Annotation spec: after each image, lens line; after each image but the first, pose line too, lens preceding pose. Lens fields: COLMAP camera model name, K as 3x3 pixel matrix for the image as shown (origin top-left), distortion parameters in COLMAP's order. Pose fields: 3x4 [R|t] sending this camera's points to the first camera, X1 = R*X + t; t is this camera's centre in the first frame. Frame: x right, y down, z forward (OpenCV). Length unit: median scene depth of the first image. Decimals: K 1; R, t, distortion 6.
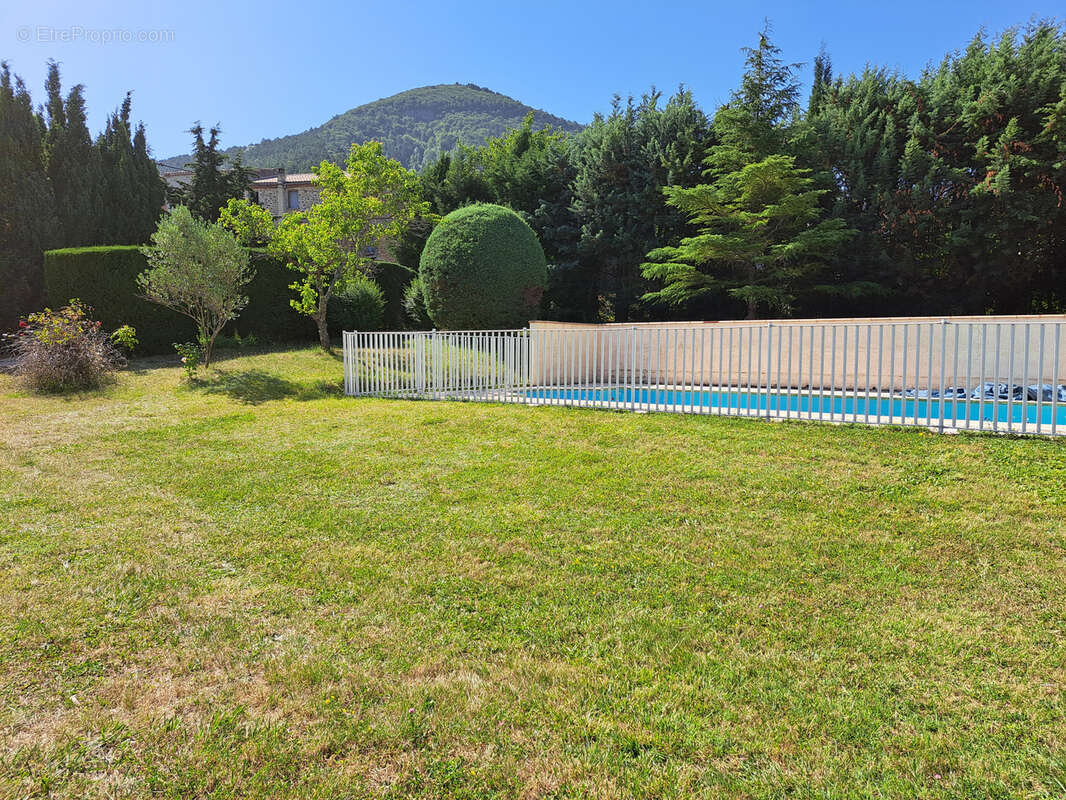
lens RADIAL K [[765.5, 0, 534.8], [0, 765.5, 379.7], [0, 0, 1]] dist [0.081606, -0.081161]
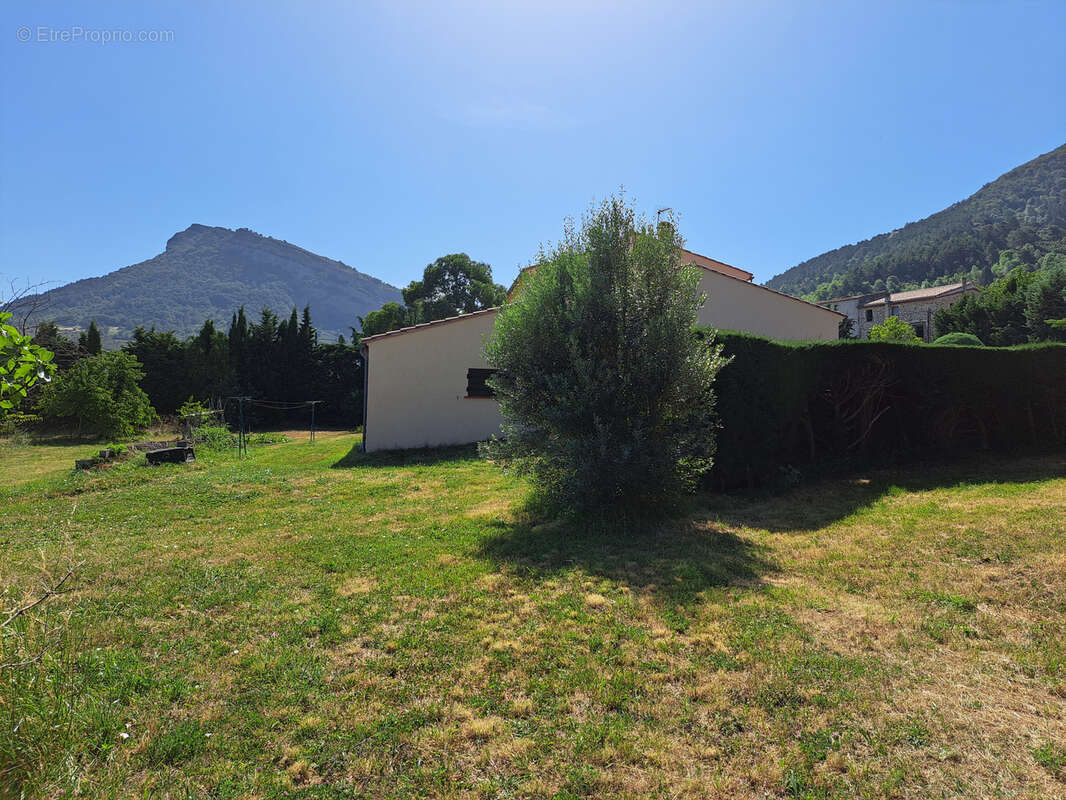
lens RADIAL K [[765.8, 0, 552.8], [0, 765.8, 373.7], [0, 0, 1]] dist [0.067529, -0.069379]
pose [[0.717310, -0.038907, -0.695667, 0.253986], [-0.036926, 0.994914, -0.093718, 0.051009], [0.695775, 0.092913, 0.712225, -0.524709]]
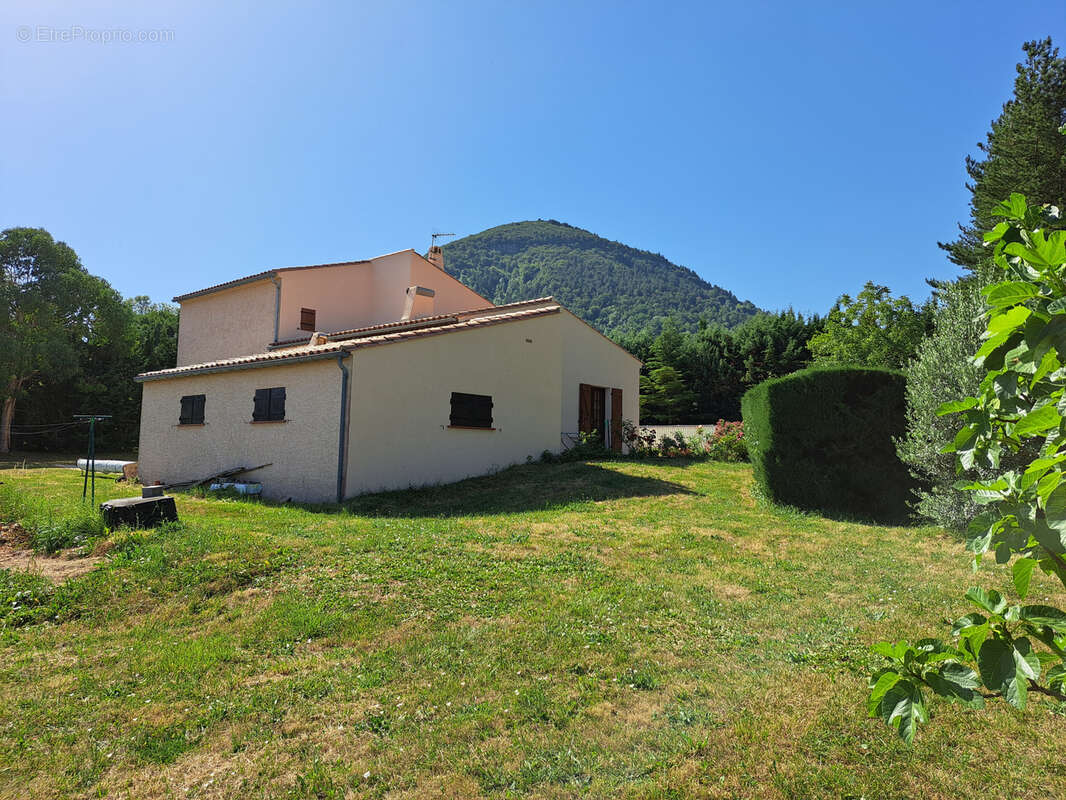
lens RADIAL K [[765.8, 0, 534.4], [0, 765.8, 389.6], [0, 0, 1]] dist [0.067529, -0.069379]
pose [[0.994841, 0.002944, -0.101400, 0.047147], [-0.016815, 0.990537, -0.136213, 0.054986], [0.100039, 0.137216, 0.985477, -0.580314]]
